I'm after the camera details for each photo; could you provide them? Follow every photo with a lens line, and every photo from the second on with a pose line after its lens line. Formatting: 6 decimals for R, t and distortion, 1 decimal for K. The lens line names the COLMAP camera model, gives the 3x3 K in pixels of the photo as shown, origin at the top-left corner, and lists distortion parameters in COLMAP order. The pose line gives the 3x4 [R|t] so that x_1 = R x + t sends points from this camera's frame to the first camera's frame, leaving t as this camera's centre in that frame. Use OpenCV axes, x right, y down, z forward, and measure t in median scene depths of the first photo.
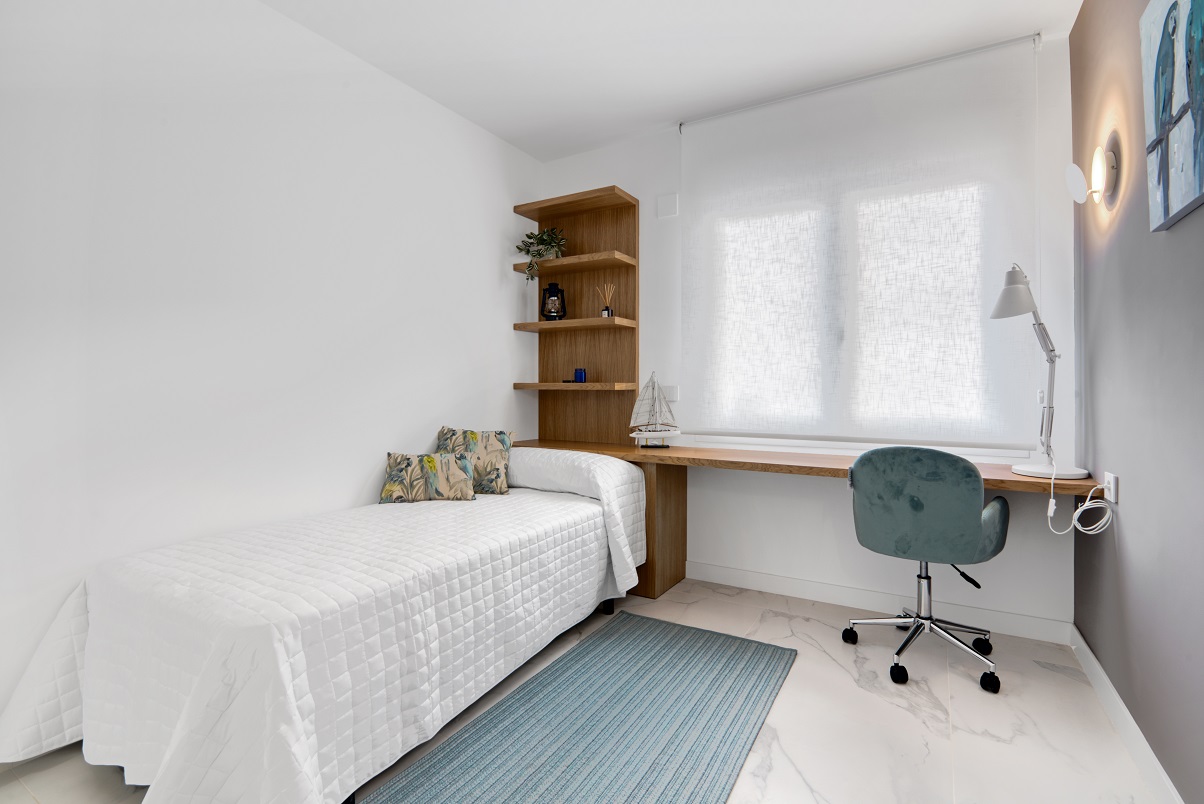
lens RADIAL K [[557.1, 0, 595.9], [0, 557.1, 401.5], [0, 0, 1]] dist [-0.017853, 0.000408]
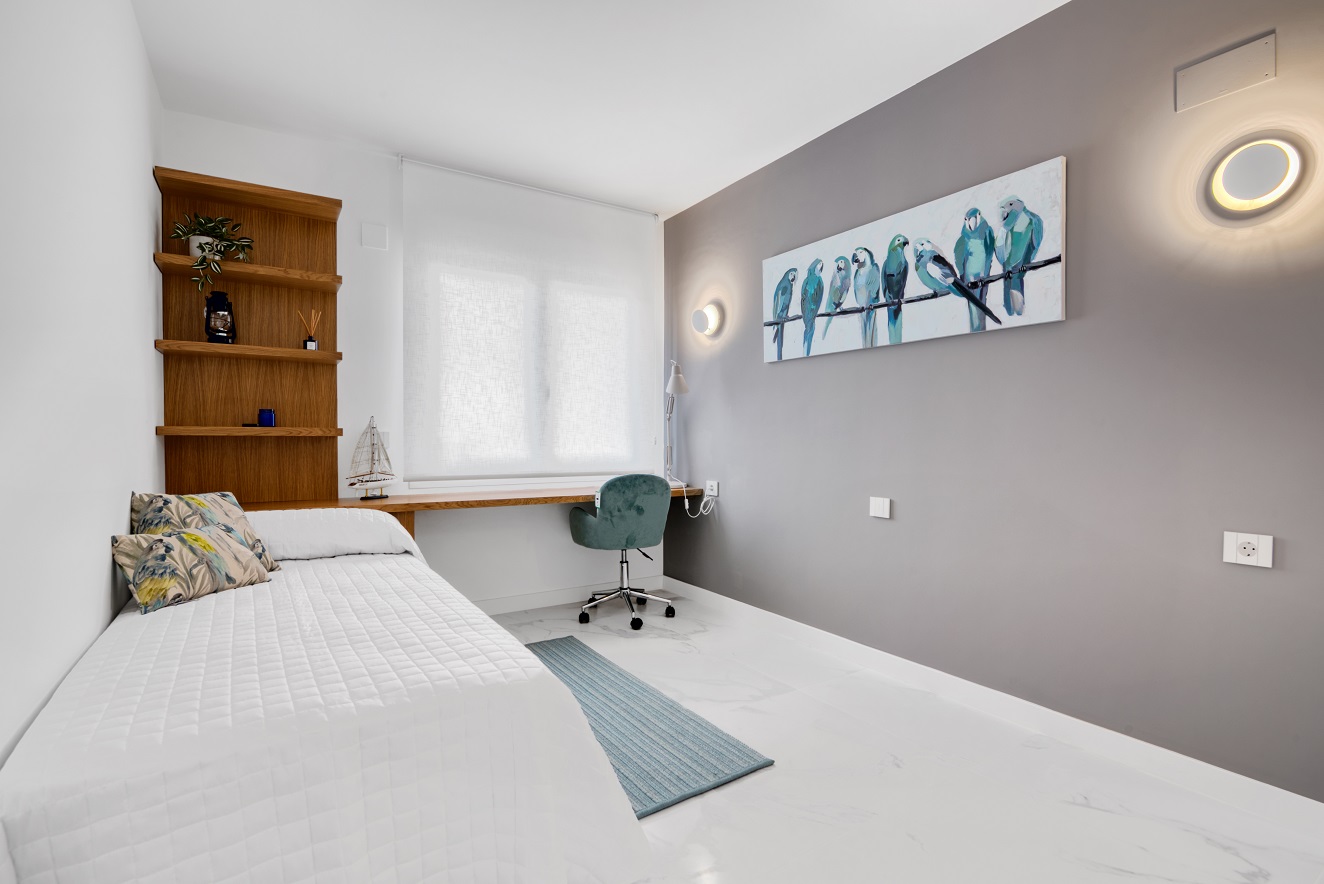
lens RADIAL K [[603.2, 0, 660.4], [0, 603.2, 478.7], [0, 0, 1]] dist [-0.037734, -0.000047]
pose [[0.451751, -0.060778, 0.890071, -0.665908], [0.016162, 0.998071, 0.059950, -0.002121], [-0.891998, -0.012697, 0.451861, 0.150667]]
